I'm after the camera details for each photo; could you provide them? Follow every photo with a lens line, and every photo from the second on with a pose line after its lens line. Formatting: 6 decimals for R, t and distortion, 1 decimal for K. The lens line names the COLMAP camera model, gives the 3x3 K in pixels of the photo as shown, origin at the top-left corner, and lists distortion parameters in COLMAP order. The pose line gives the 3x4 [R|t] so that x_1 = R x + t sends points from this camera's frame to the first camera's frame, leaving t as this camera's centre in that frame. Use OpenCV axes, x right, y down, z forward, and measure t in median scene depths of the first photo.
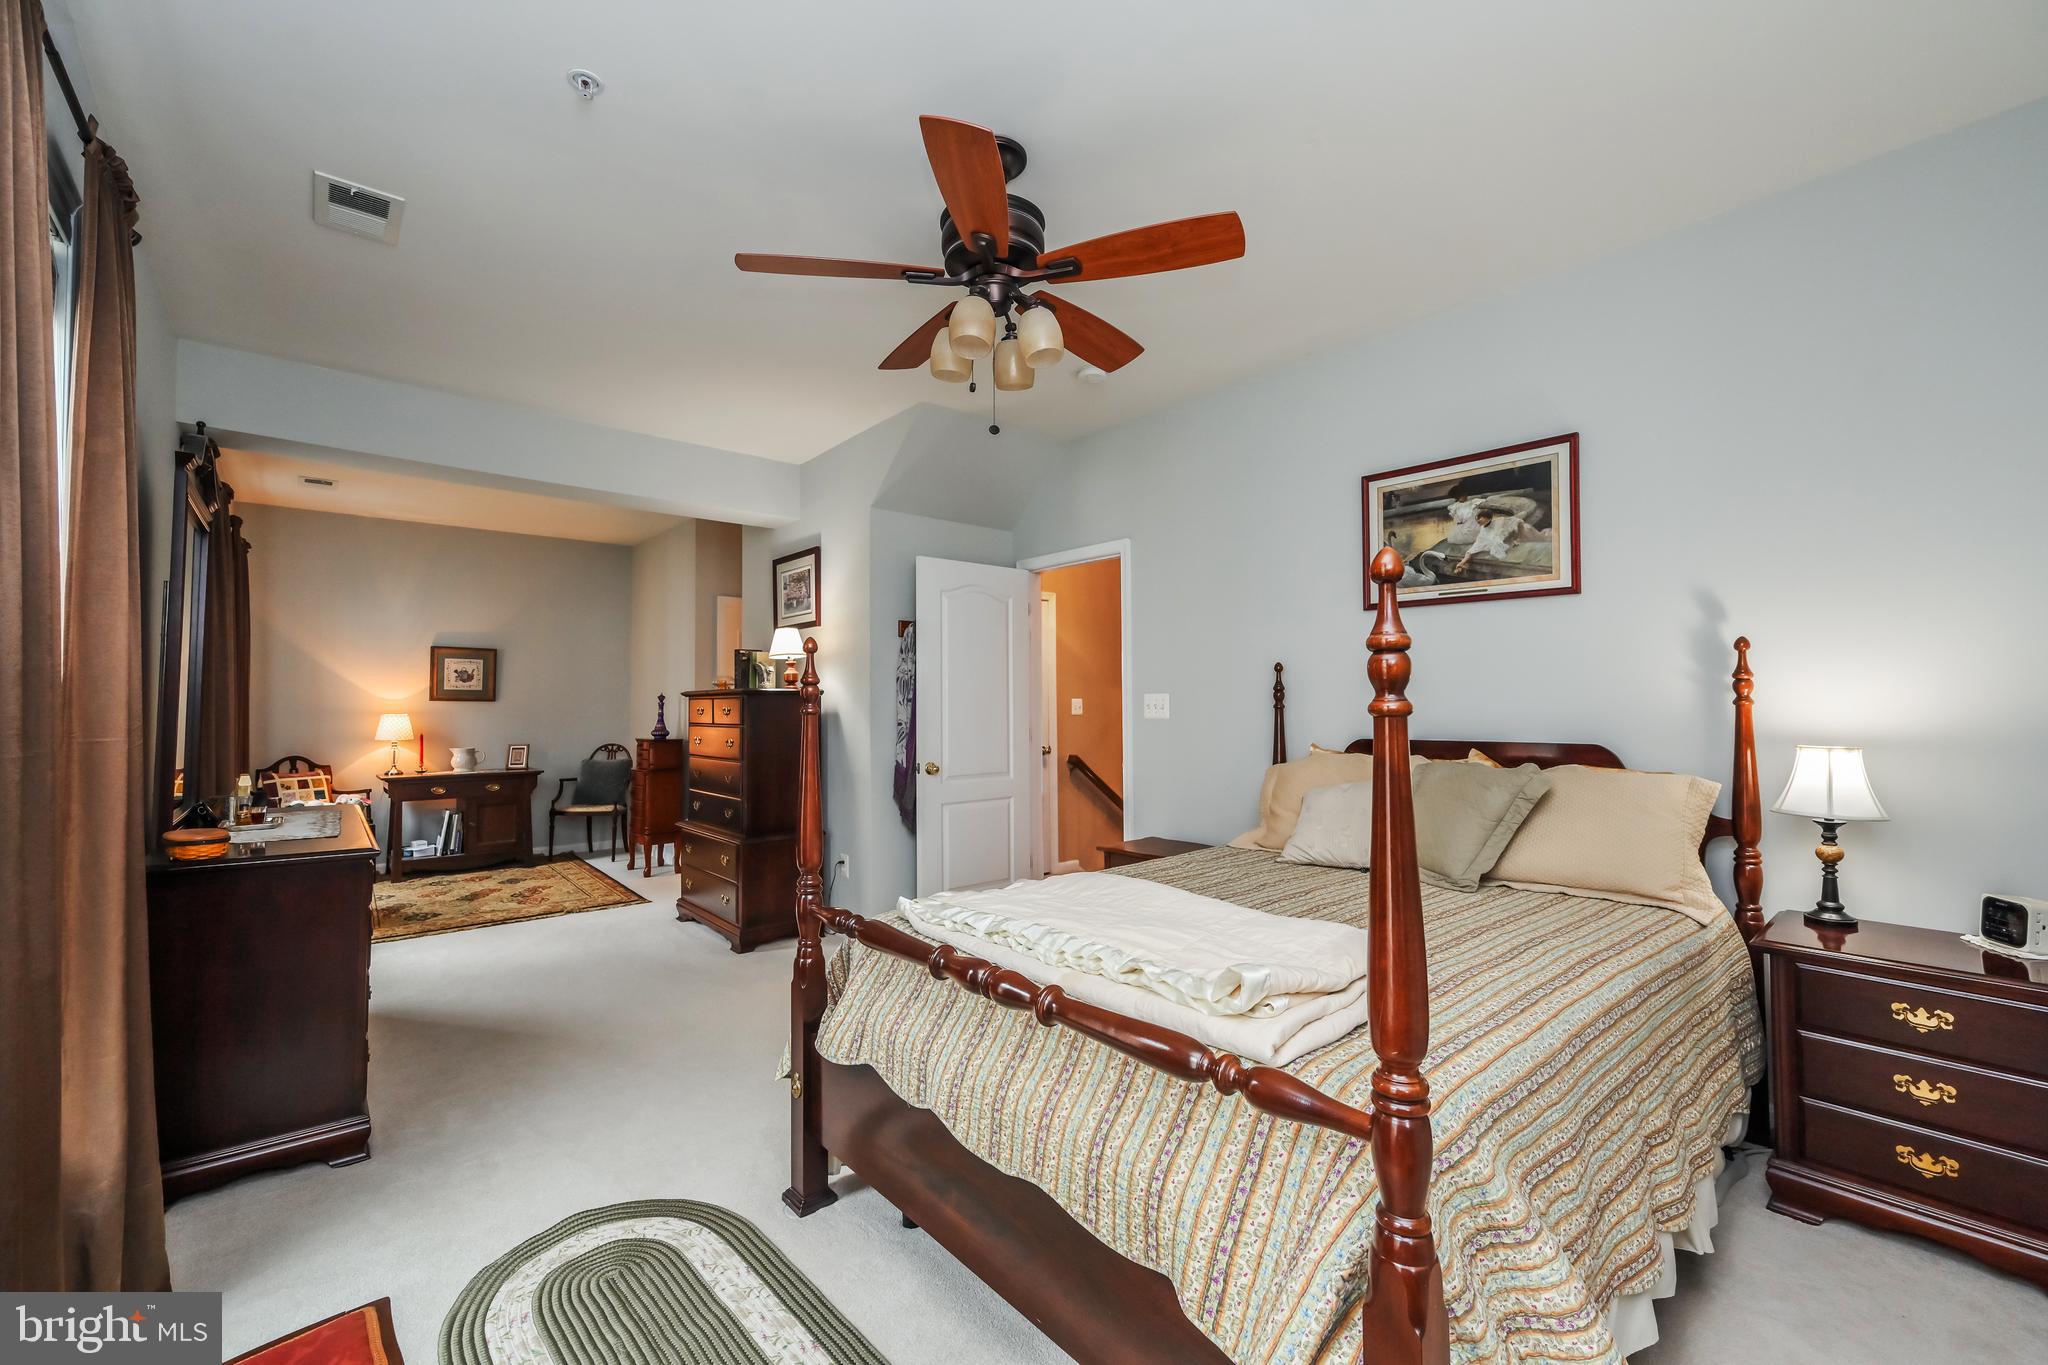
lens RADIAL K [[886.0, 0, 1043.4], [0, 886.0, 684.0], [0, 0, 1]] dist [0.003193, -0.000073]
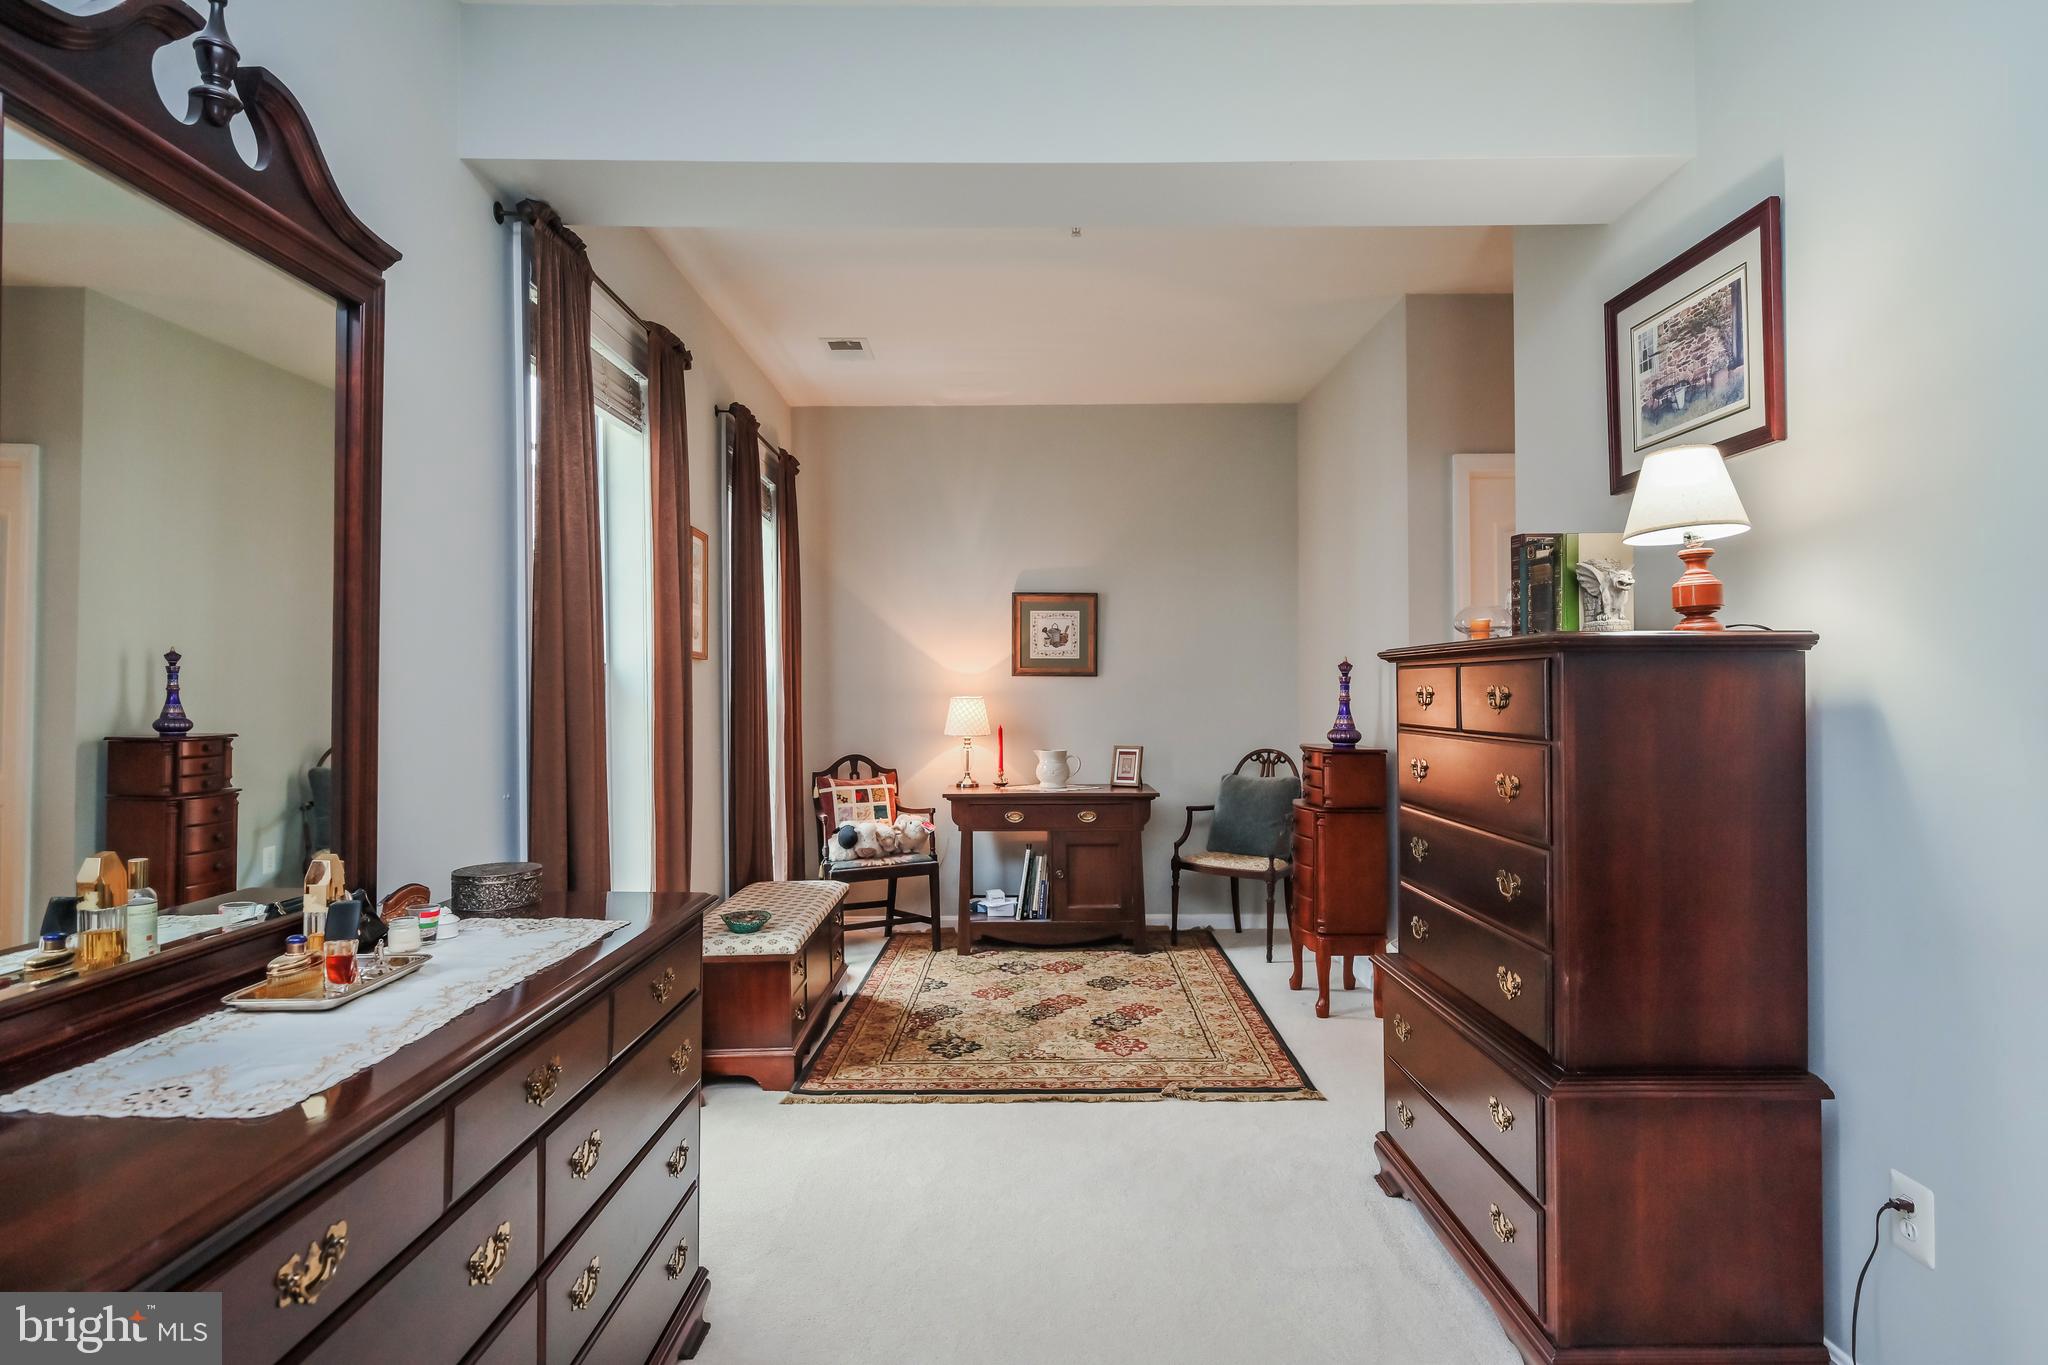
lens RADIAL K [[1149.3, 0, 1031.0], [0, 1149.3, 677.2], [0, 0, 1]] dist [0.006711, 0.002545]
pose [[0.771865, -0.004419, -0.635771, -0.149948], [0.016175, 0.999789, 0.012689, 0.009695], [0.635580, -0.020078, 0.771774, 0.376035]]
